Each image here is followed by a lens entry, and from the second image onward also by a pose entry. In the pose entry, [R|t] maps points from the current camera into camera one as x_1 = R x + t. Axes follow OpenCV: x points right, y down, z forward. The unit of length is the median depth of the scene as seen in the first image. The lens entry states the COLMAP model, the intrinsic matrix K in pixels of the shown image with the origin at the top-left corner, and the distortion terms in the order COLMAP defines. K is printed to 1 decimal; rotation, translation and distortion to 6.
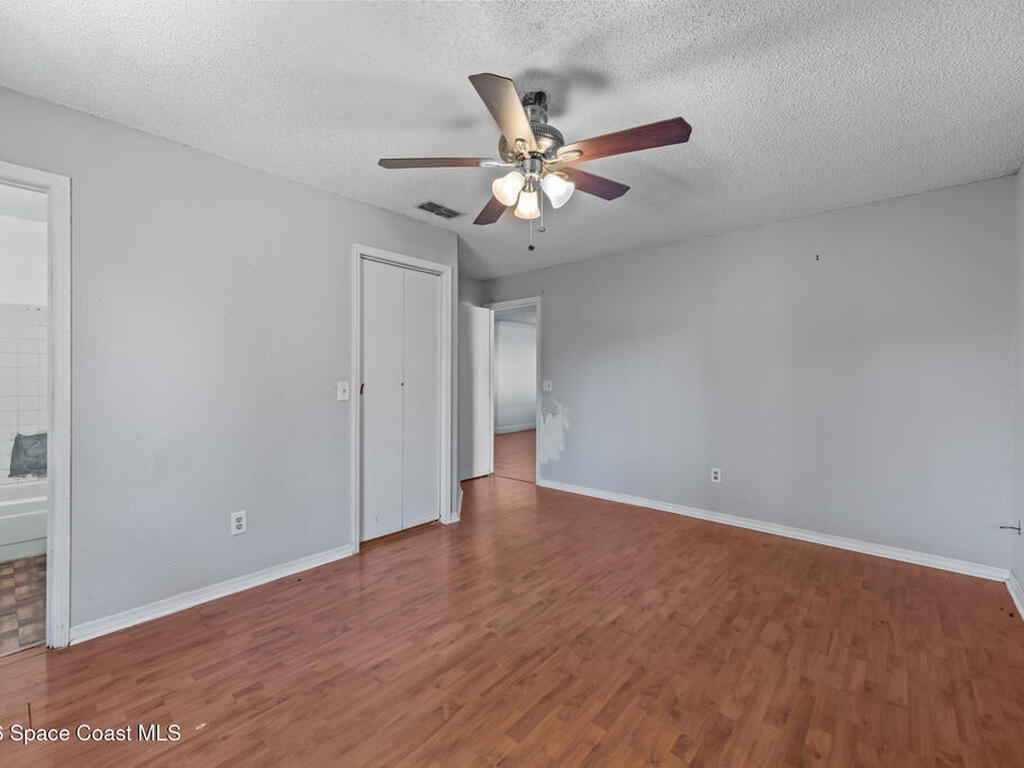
lens RADIAL K [[446.8, 0, 508.4], [0, 446.8, 383.4], [0, 0, 1]] dist [0.000365, -0.000038]
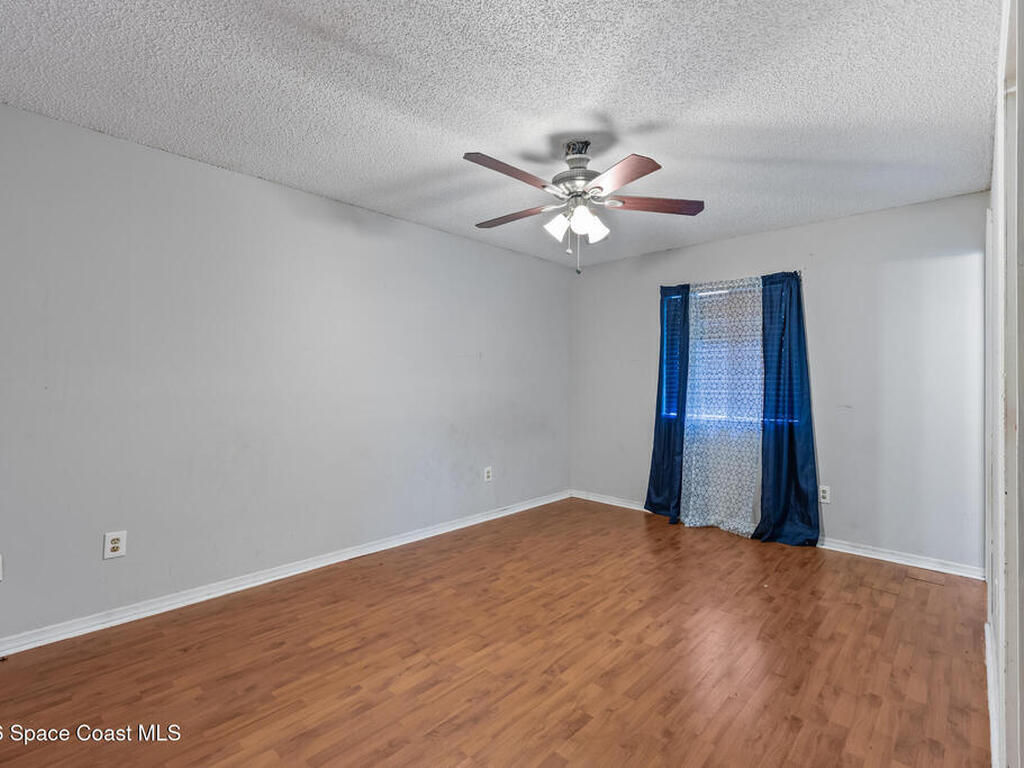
lens RADIAL K [[446.8, 0, 508.4], [0, 446.8, 383.4], [0, 0, 1]] dist [0.000365, -0.000038]
pose [[-0.995219, -0.010102, 0.097146, 0.106685], [-0.008394, 0.999803, 0.017972, -0.033613], [-0.097308, 0.017071, -0.995108, 1.986904]]
